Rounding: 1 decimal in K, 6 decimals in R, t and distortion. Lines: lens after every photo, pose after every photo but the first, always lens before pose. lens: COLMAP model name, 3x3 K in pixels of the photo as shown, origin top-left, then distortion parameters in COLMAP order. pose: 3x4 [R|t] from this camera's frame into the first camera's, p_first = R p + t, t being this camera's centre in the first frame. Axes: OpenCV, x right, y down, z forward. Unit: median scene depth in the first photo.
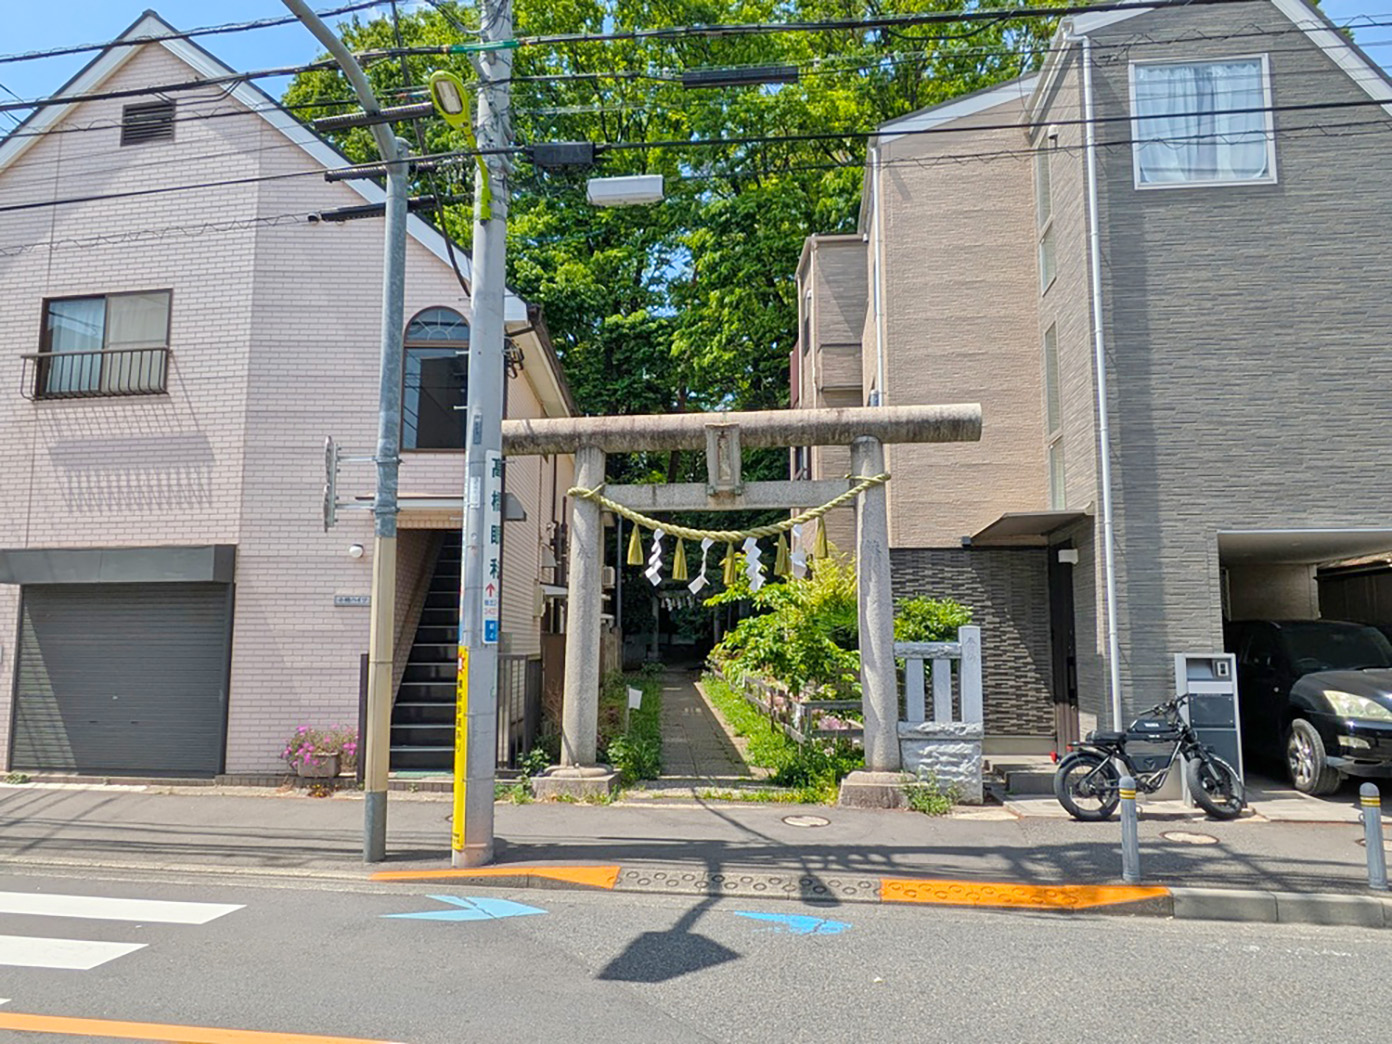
lens RADIAL K [[984.3, 0, 696.0], [0, 984.3, 522.0], [0, 0, 1]] dist [-0.029532, -0.000970]
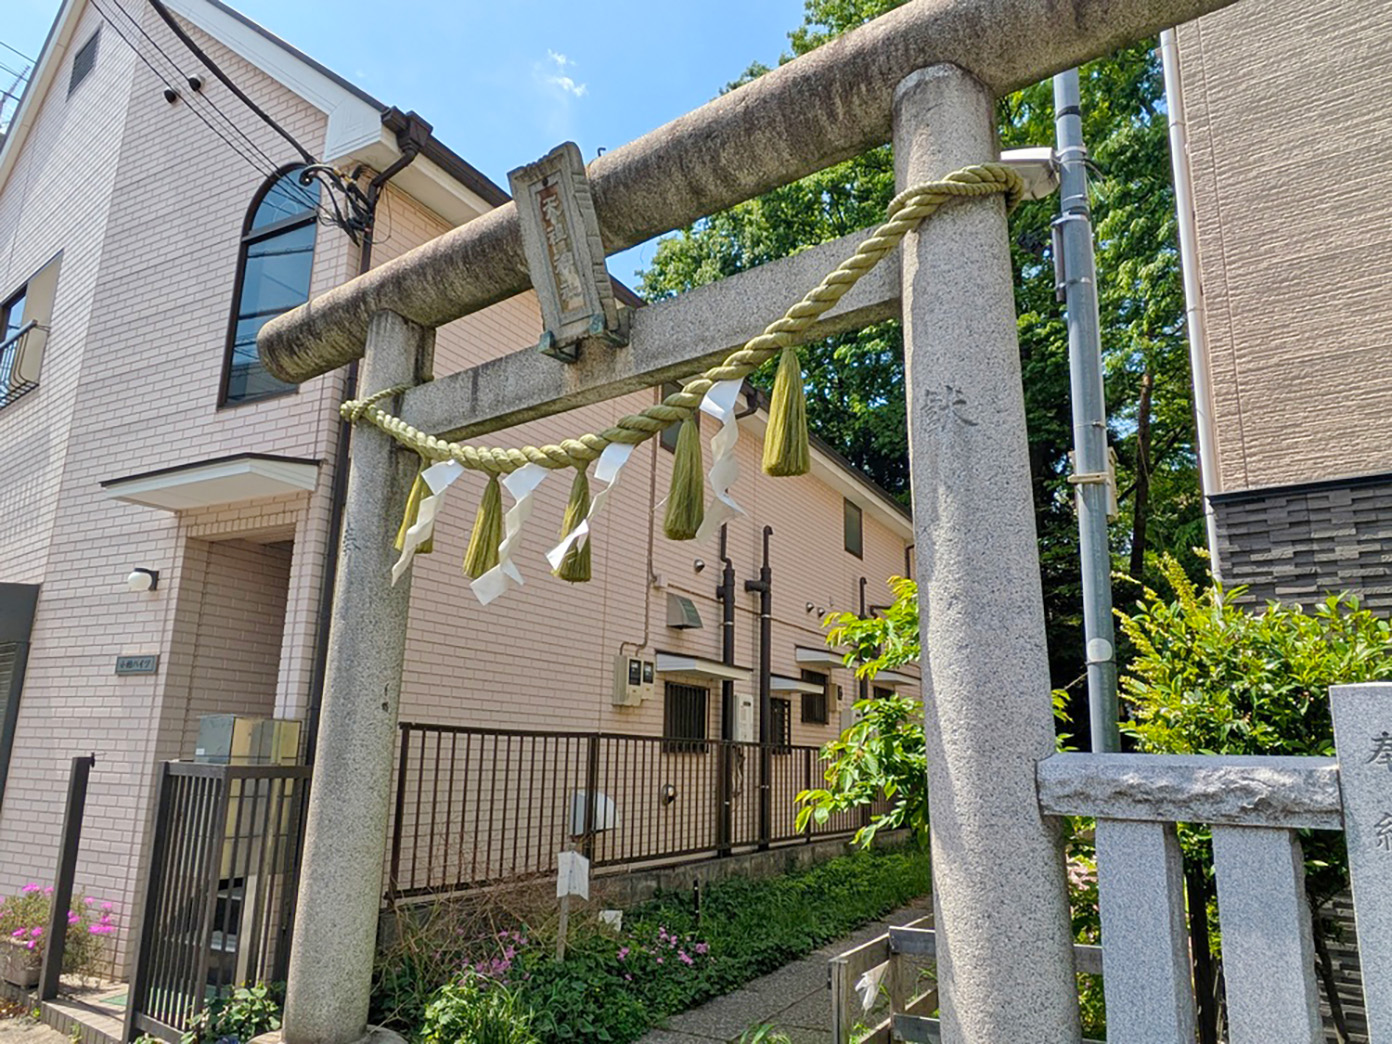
lens RADIAL K [[984.3, 0, 696.0], [0, 984.3, 522.0], [0, 0, 1]] dist [-0.029532, -0.000970]
pose [[0.849408, -0.102969, -0.517593, 0.245118], [0.030036, 0.988623, -0.147383, 0.091797], [0.526881, 0.109642, 0.842838, 0.683721]]
